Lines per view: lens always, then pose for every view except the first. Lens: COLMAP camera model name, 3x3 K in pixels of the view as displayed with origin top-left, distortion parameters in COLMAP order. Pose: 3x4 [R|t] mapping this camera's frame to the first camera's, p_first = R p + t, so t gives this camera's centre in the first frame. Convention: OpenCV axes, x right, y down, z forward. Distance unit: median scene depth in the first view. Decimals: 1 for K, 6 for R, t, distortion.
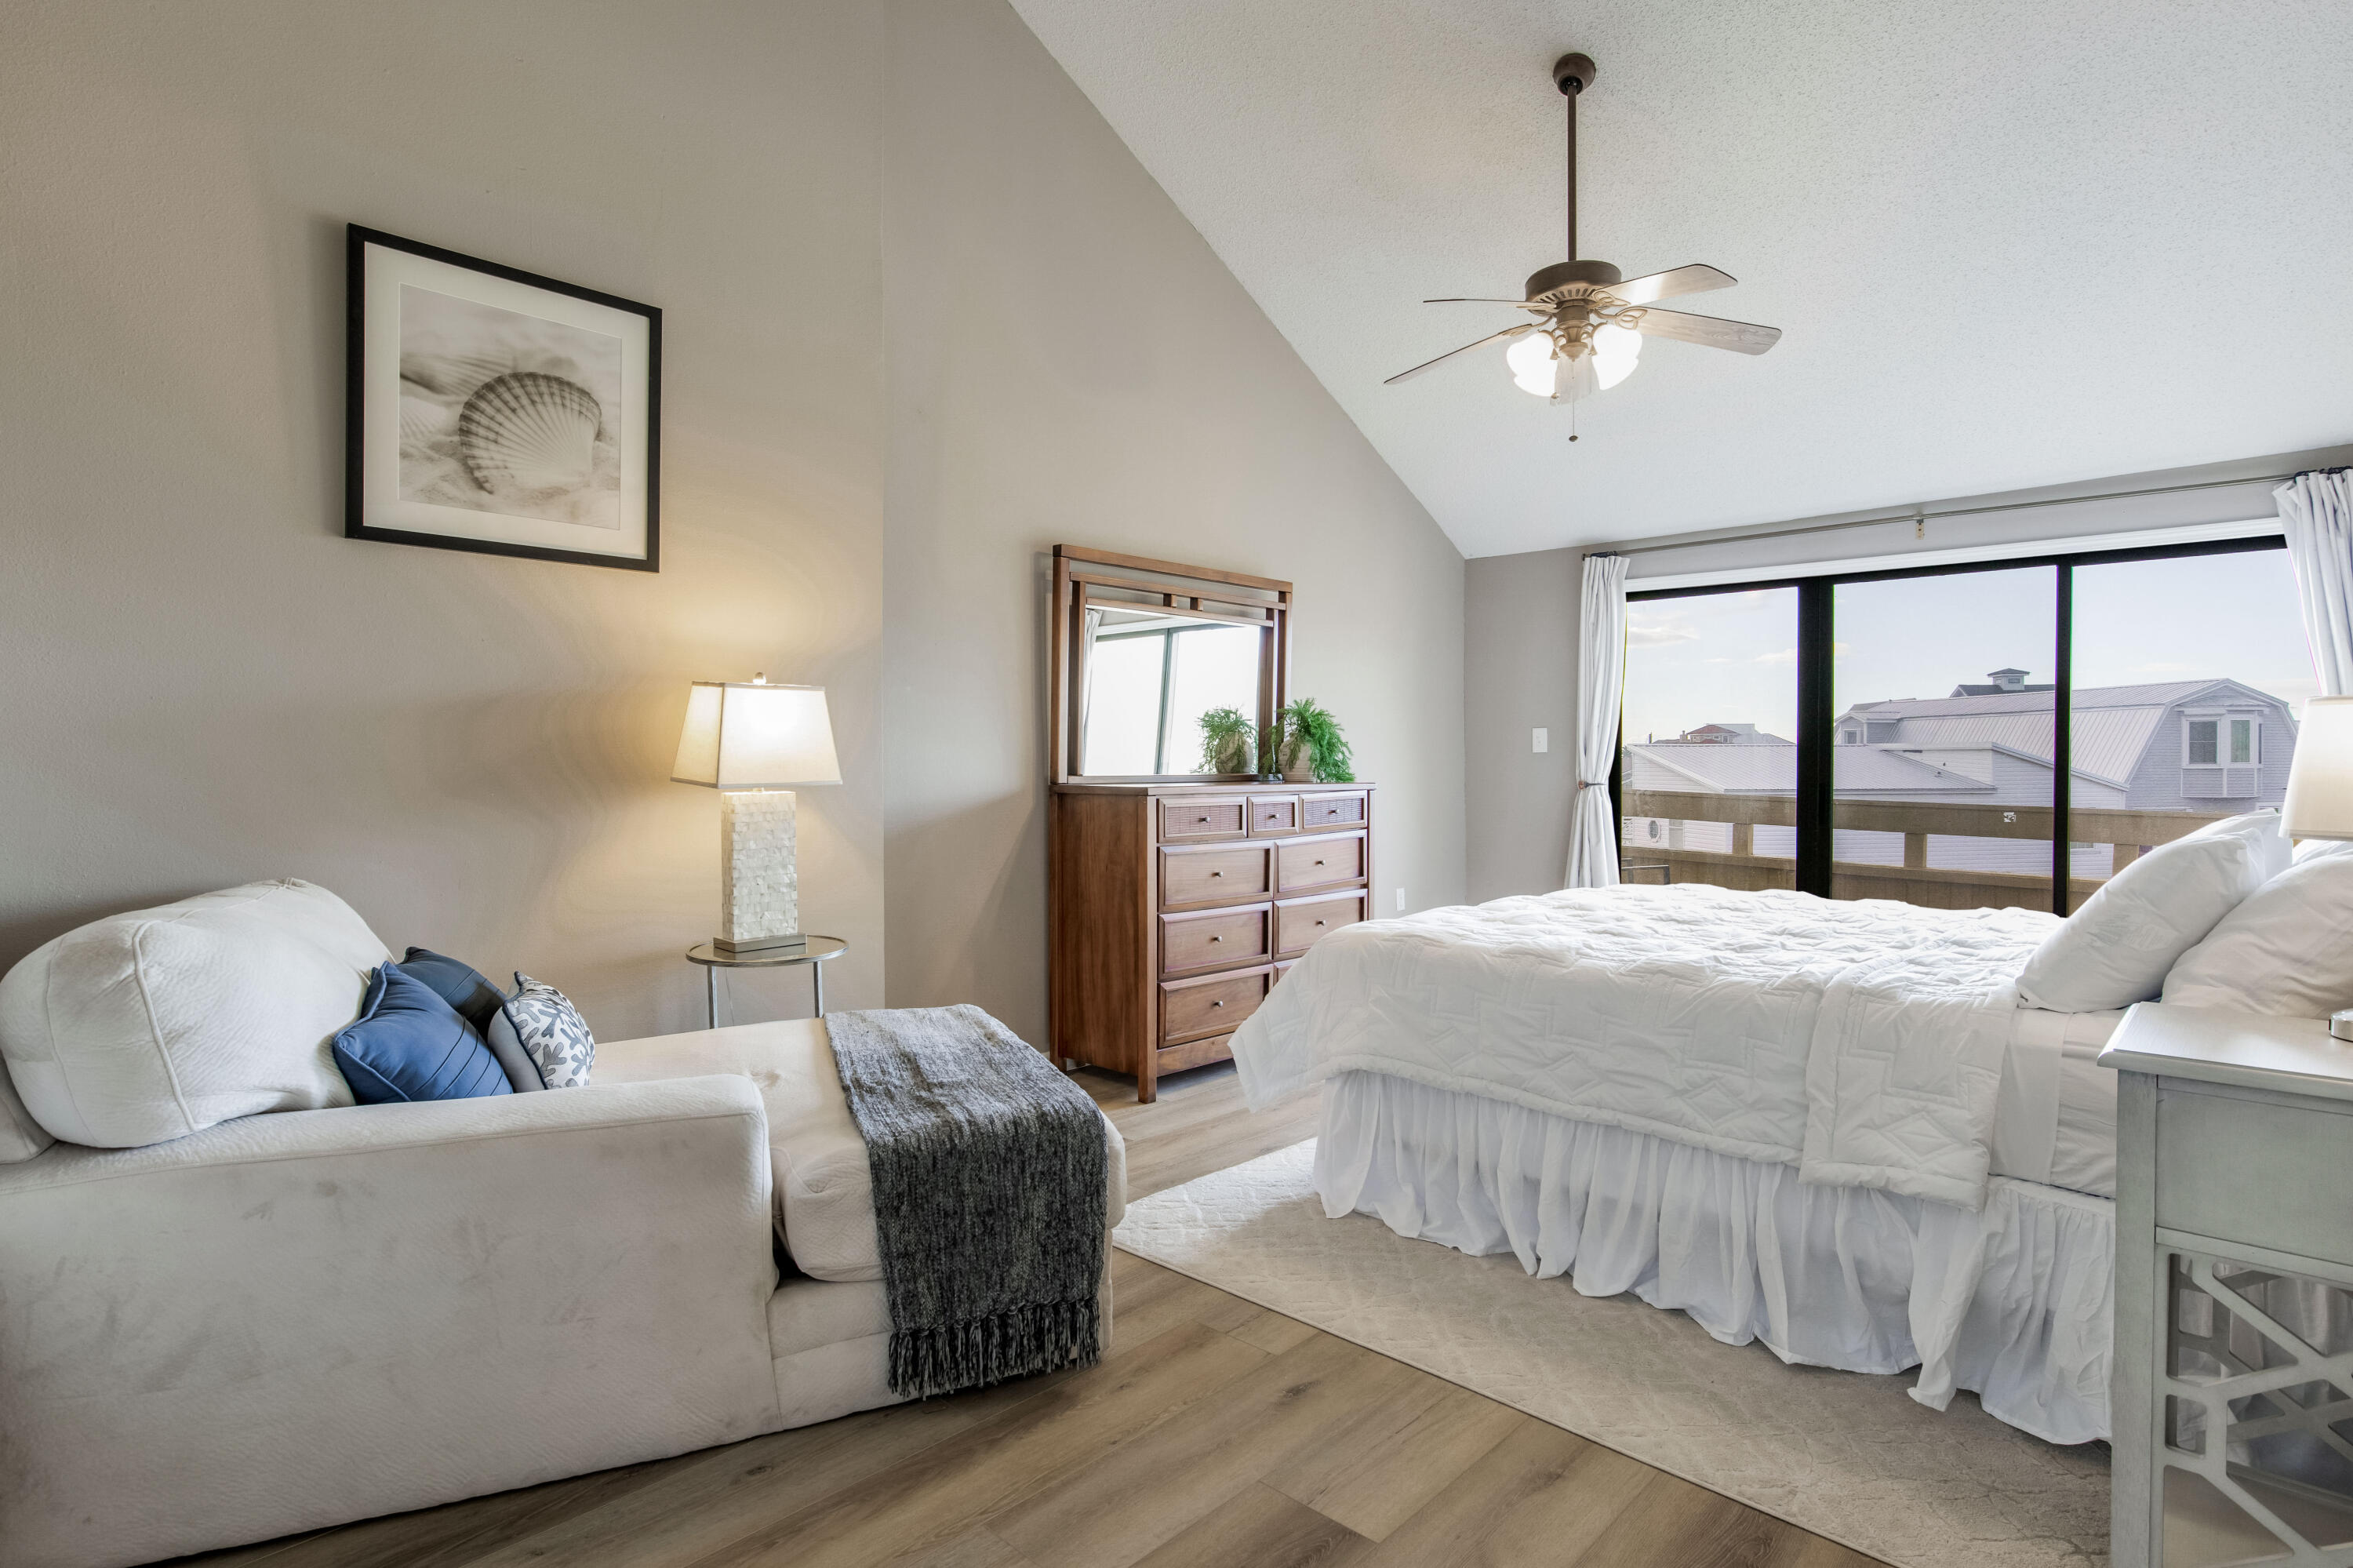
lens RADIAL K [[1178.0, 0, 1176.5], [0, 1178.0, 784.0], [0, 0, 1]] dist [0.000090, 0.000670]
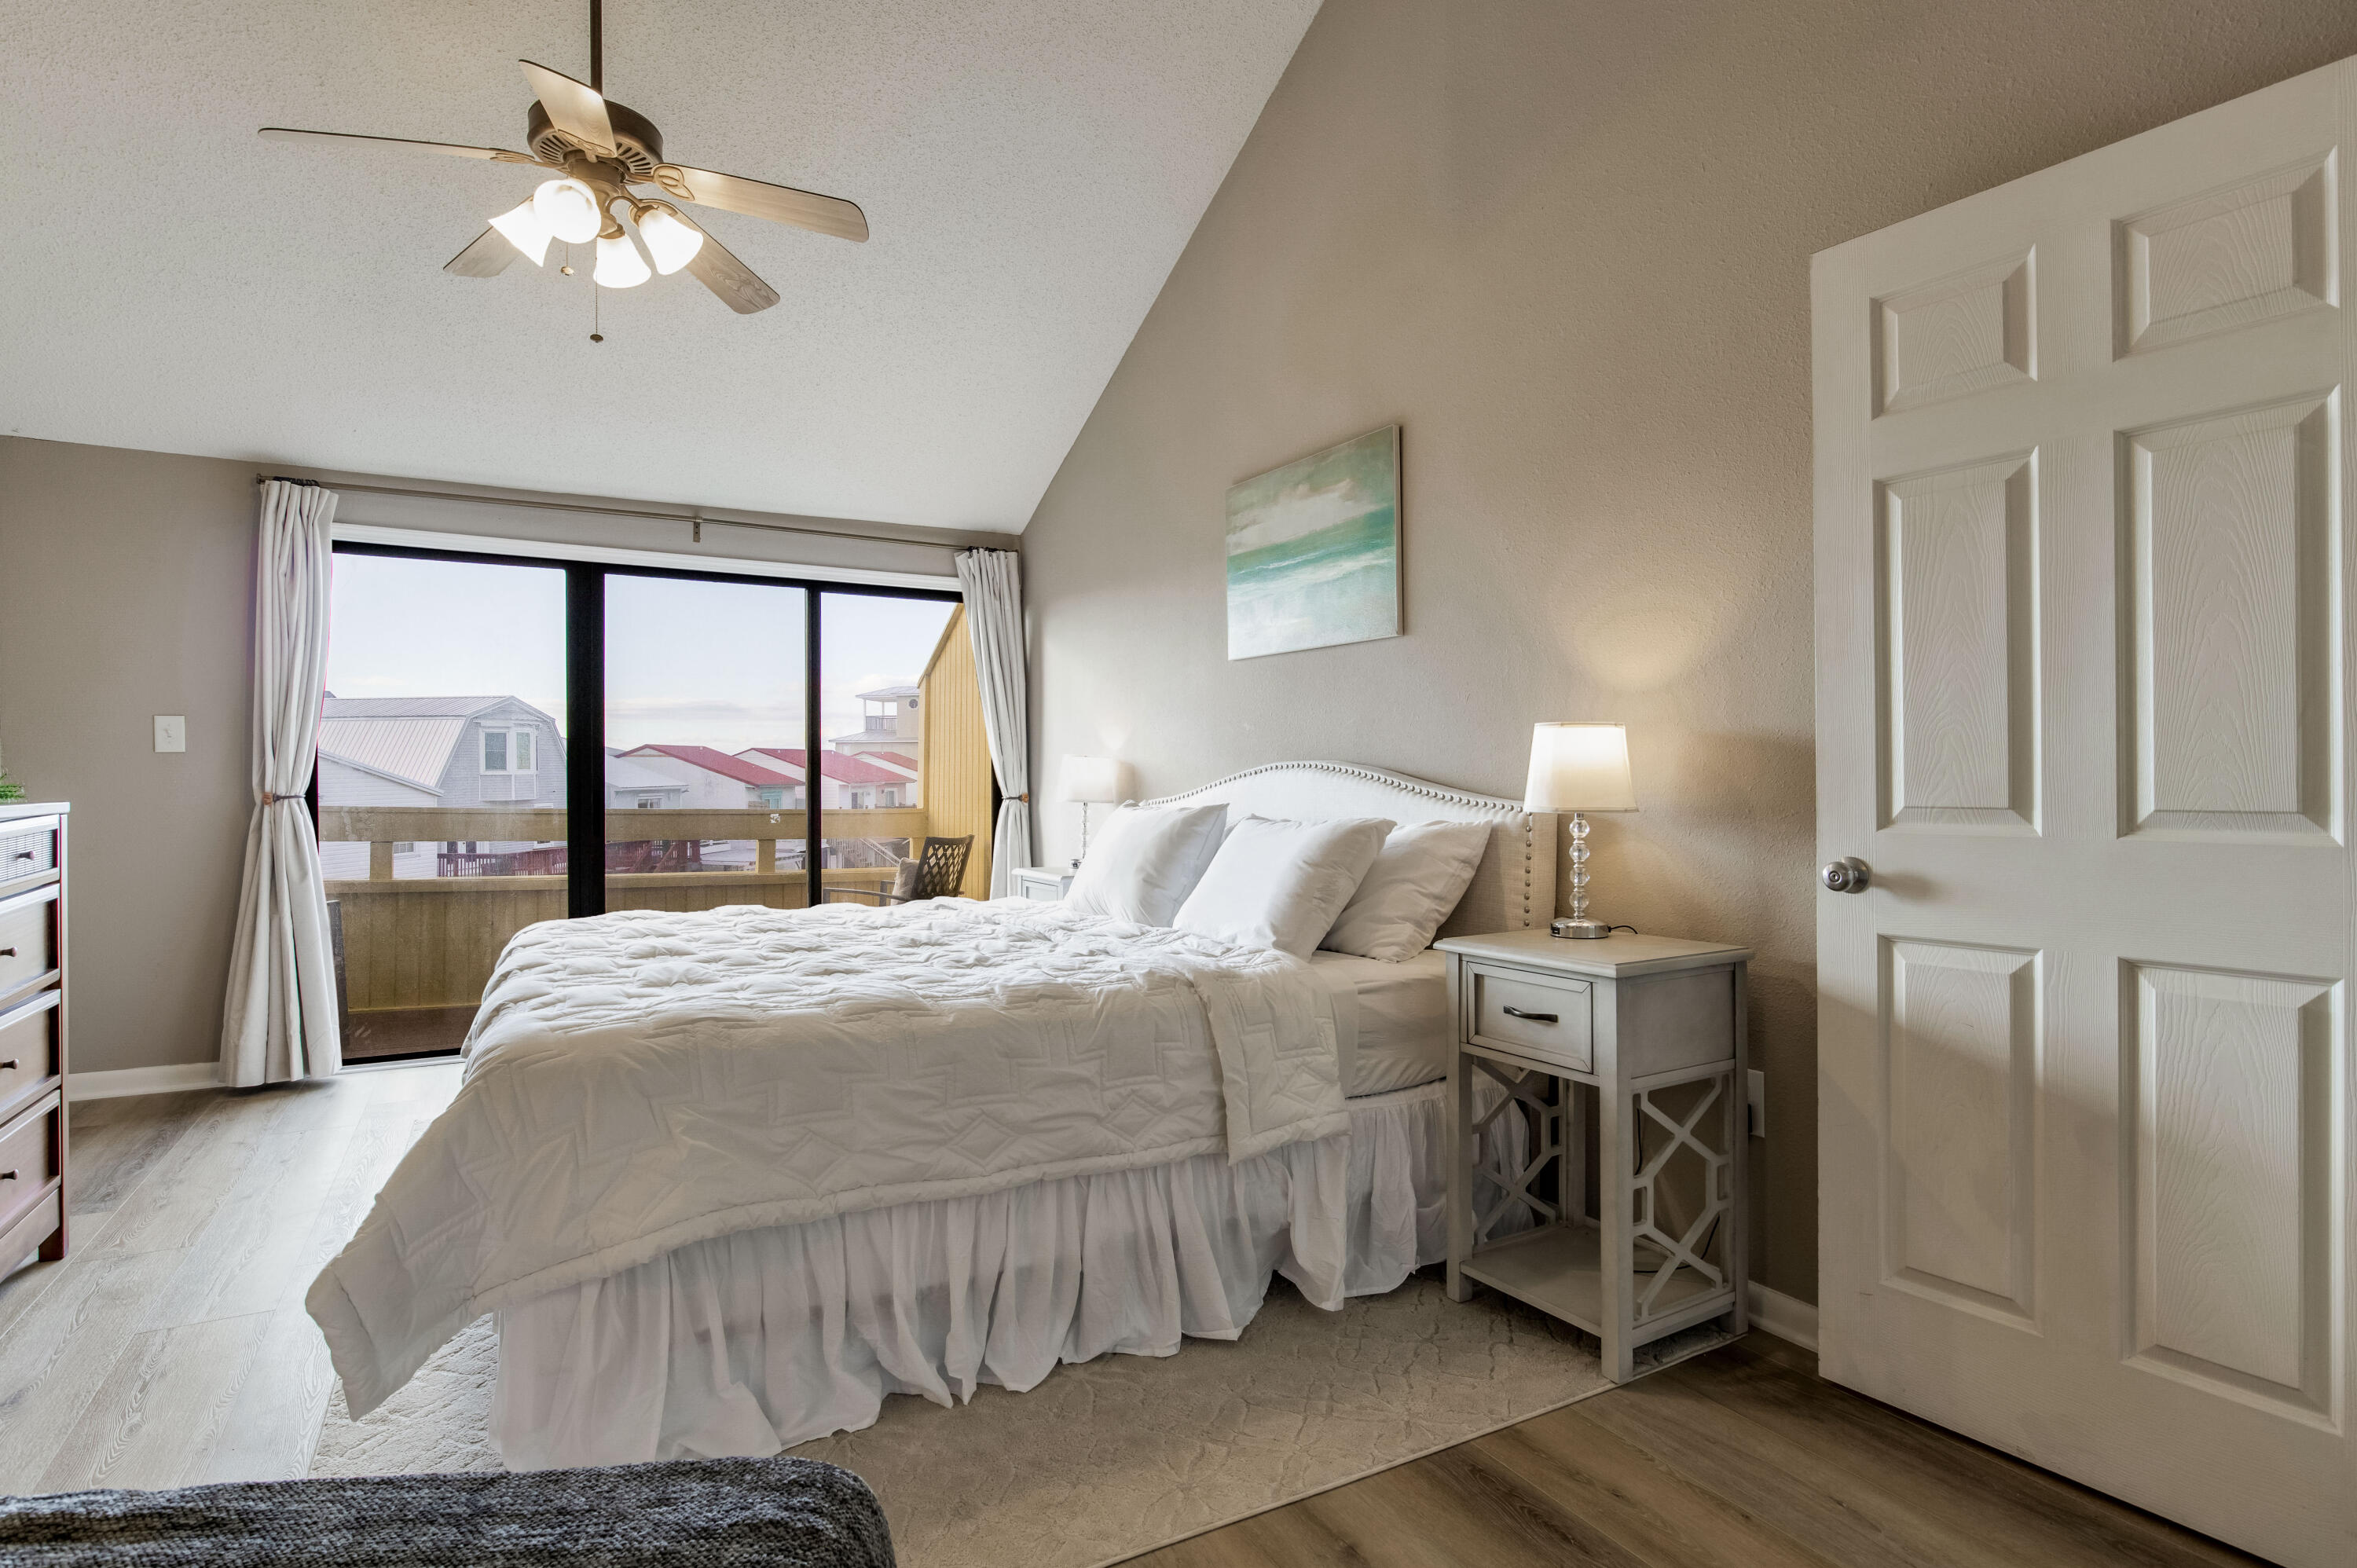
lens RADIAL K [[1208.1, 0, 1178.5], [0, 1208.1, 784.0], [0, 0, 1]] dist [-0.020230, 0.000459]
pose [[0.299109, -0.011564, 0.954149, -0.265512], [0.017500, 0.999825, 0.006632, -0.004246], [-0.954058, 0.014714, 0.299259, 0.379426]]
